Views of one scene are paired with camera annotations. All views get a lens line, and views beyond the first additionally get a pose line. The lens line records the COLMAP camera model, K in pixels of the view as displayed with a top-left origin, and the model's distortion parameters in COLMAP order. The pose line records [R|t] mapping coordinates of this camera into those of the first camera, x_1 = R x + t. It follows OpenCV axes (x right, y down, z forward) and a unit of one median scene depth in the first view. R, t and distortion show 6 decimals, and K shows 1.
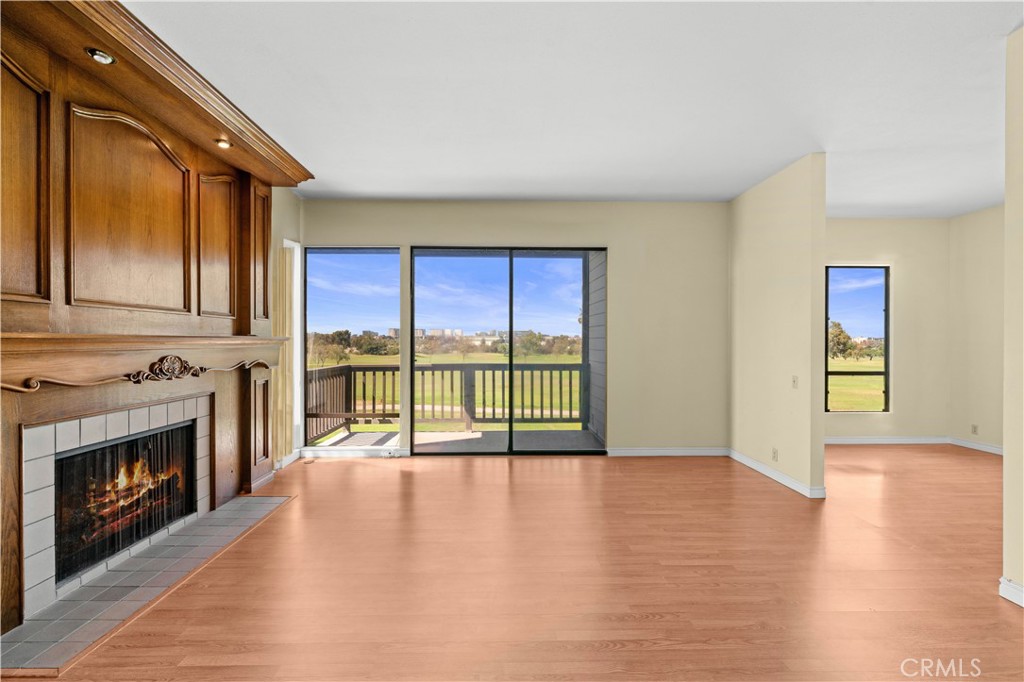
lens RADIAL K [[436.2, 0, 518.0], [0, 436.2, 340.4], [0, 0, 1]] dist [-0.005253, 0.000215]
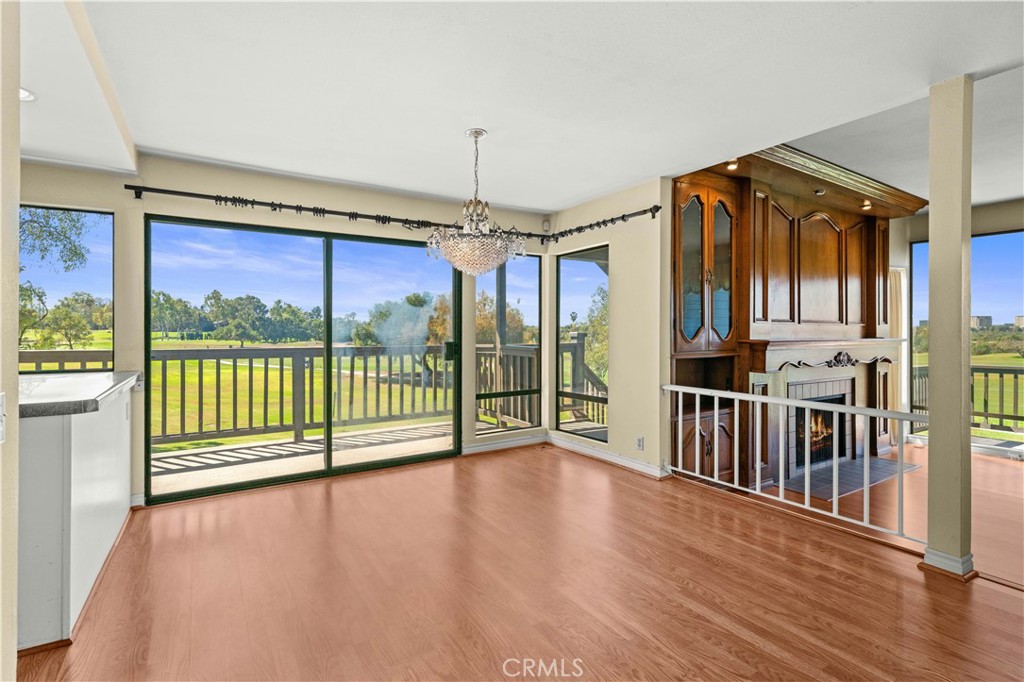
lens RADIAL K [[478.8, 0, 497.7], [0, 478.8, 330.7], [0, 0, 1]] dist [0.000148, 0.001256]
pose [[0.488401, -0.006796, -0.872593, 0.056426], [0.001634, 0.999975, -0.006874, -0.013829], [0.872618, 0.001931, 0.488399, -0.412839]]
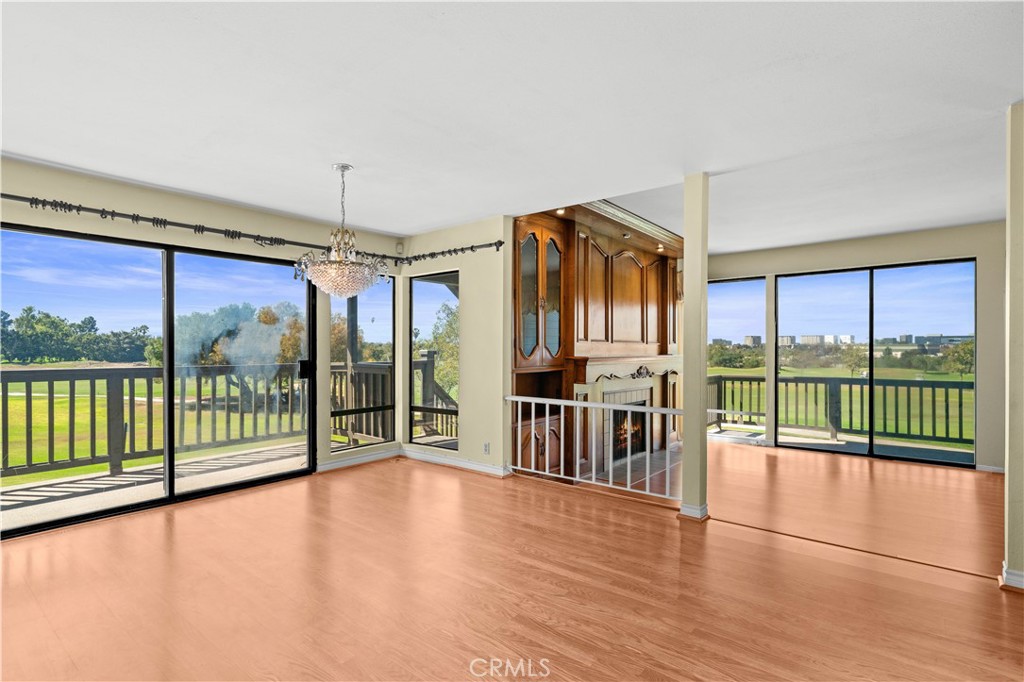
lens RADIAL K [[506.3, 0, 500.3], [0, 506.3, 350.6], [0, 0, 1]] dist [0.000274, 0.001252]
pose [[0.740293, -0.002639, -0.672279, 0.117812], [0.003124, 0.999995, -0.000484, -0.015045], [0.672277, -0.001742, 0.740298, -0.482997]]
